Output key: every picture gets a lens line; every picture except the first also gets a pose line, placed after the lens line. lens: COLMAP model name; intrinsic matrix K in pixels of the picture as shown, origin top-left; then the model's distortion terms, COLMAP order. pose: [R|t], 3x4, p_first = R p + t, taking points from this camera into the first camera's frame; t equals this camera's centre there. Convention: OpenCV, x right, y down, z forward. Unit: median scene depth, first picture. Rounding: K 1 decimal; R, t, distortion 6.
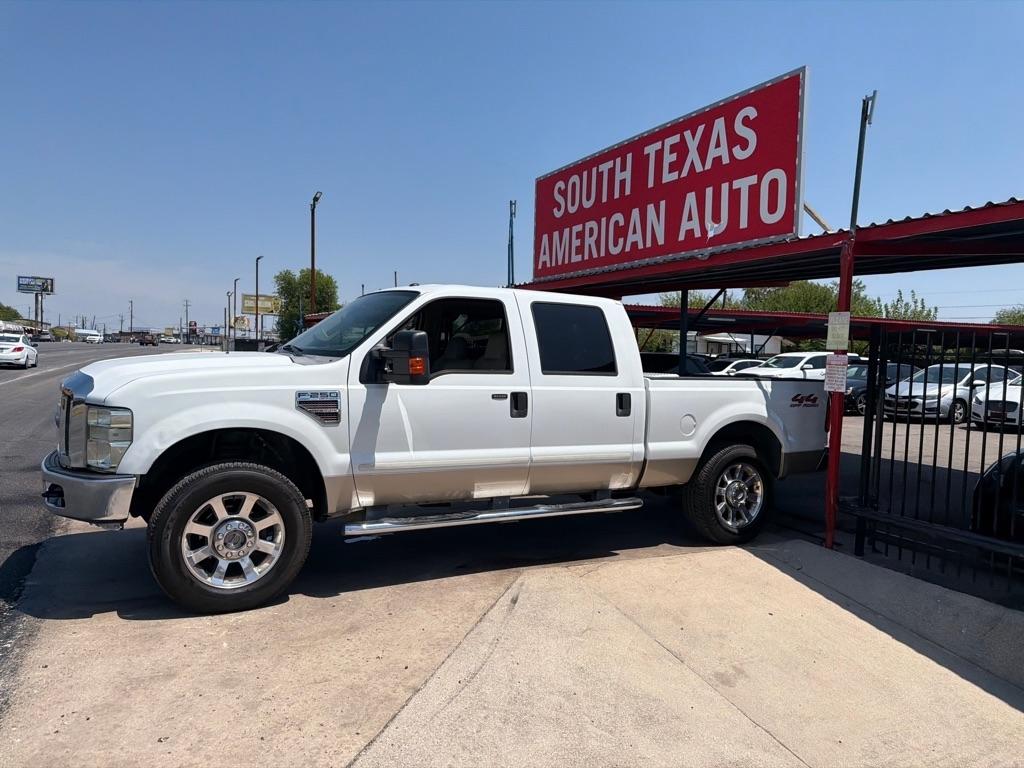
lens RADIAL K [[732.9, 0, 513.0], [0, 732.9, 389.2], [0, 0, 1]] dist [0.027194, -0.038952]
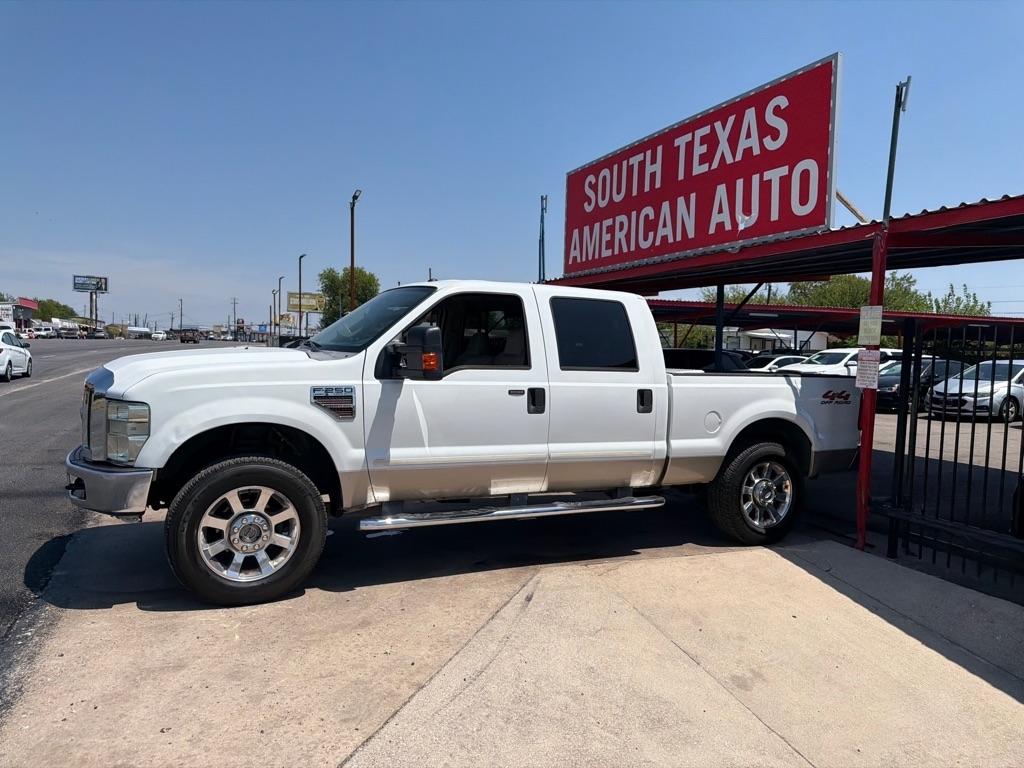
lens RADIAL K [[732.9, 0, 515.4], [0, 732.9, 387.9], [0, 0, 1]] dist [0.027194, -0.038952]
pose [[0.998588, 0.001800, -0.053093, 0.029026], [-0.001640, 0.999994, 0.003060, 0.000884], [0.053098, -0.002969, 0.998585, 0.008434]]
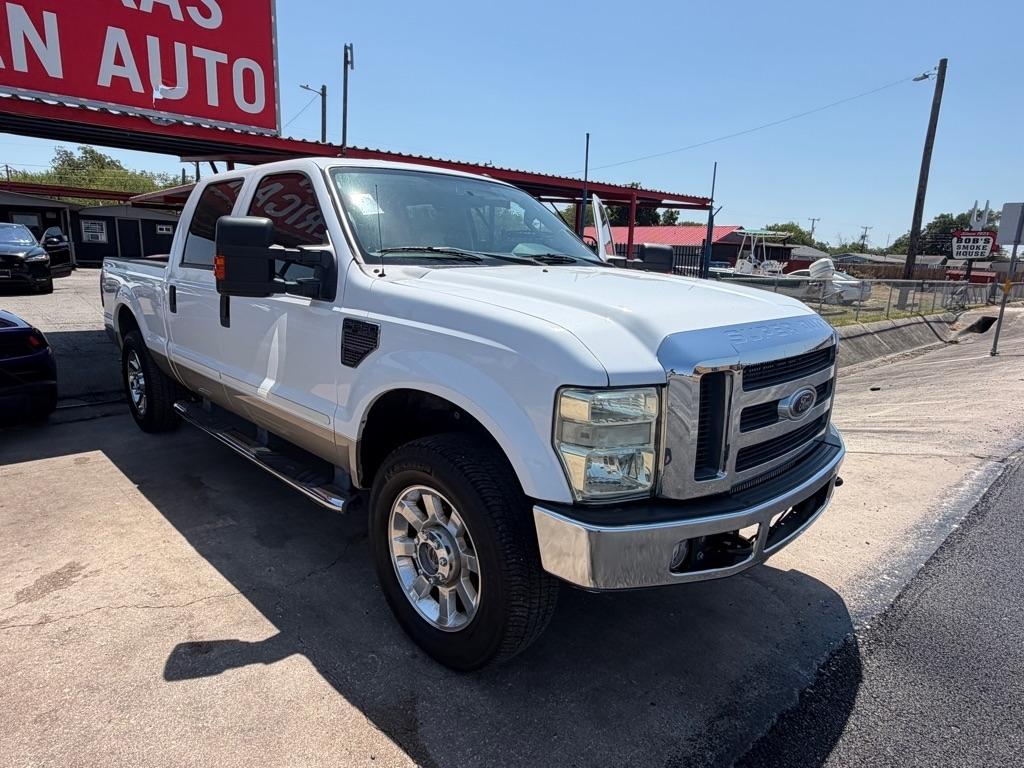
lens RADIAL K [[598.4, 0, 508.1], [0, 598.4, 381.9], [0, 0, 1]] dist [0.001805, -0.000533]
pose [[-0.267736, -0.241788, 0.932661, -0.812962], [0.001164, 0.967918, 0.251263, -0.080046], [-0.963491, 0.068358, -0.258866, 1.101130]]
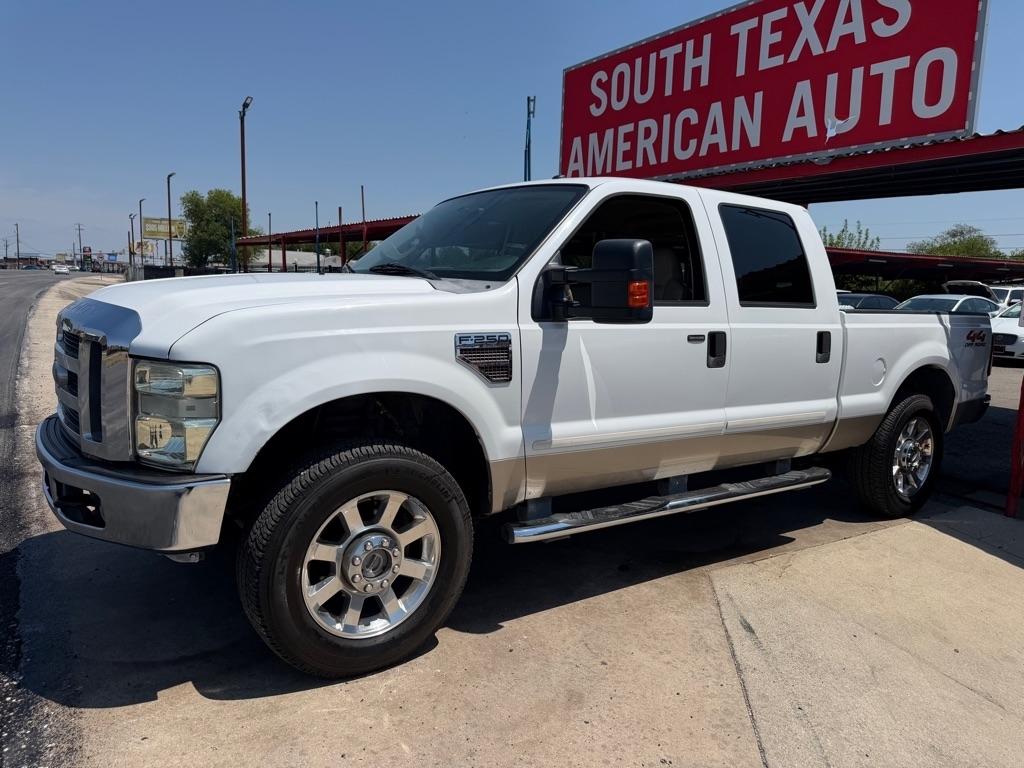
lens RADIAL K [[732.9, 0, 499.5], [0, 732.9, 388.6], [0, 0, 1]] dist [0.027194, -0.038952]
pose [[0.995137, -0.008980, 0.098090, -0.246874], [-0.000307, 0.995548, 0.094259, -0.007333], [-0.098500, -0.093831, 0.990704, 0.272584]]
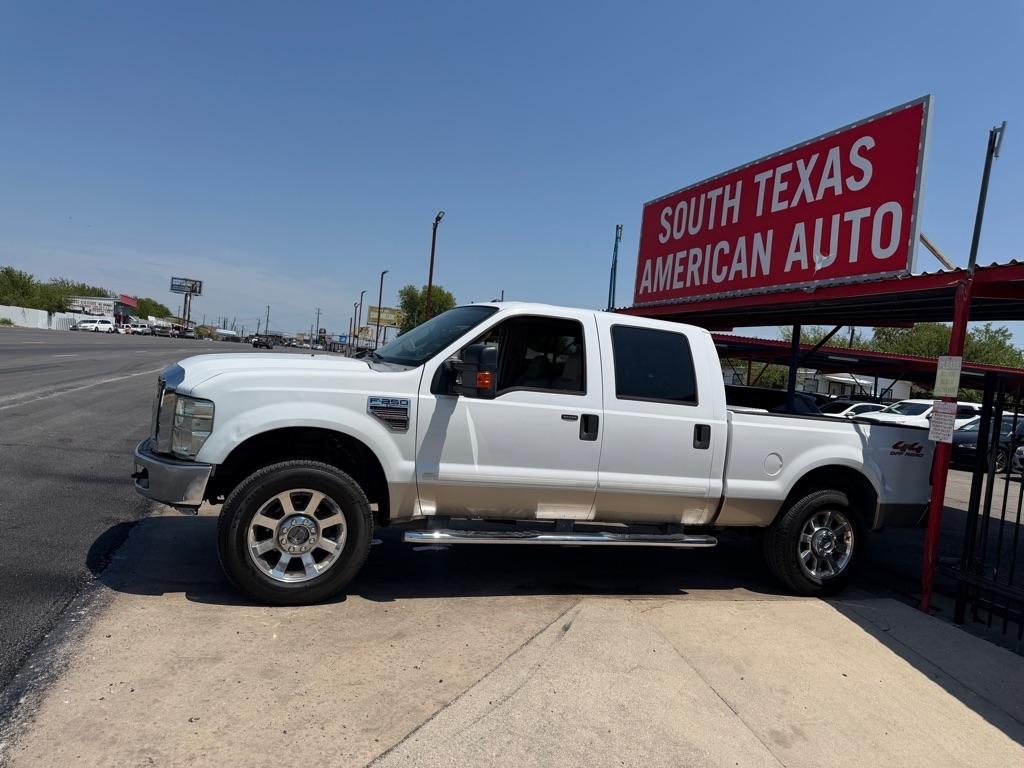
lens RADIAL K [[732.9, 0, 518.9], [0, 732.9, 384.4], [0, 0, 1]] dist [0.027194, -0.038952]
pose [[0.987102, 0.071315, -0.143329, 0.045751], [-0.076639, 0.996546, -0.031965, 0.001862], [0.140554, 0.042537, 0.989159, 0.009584]]
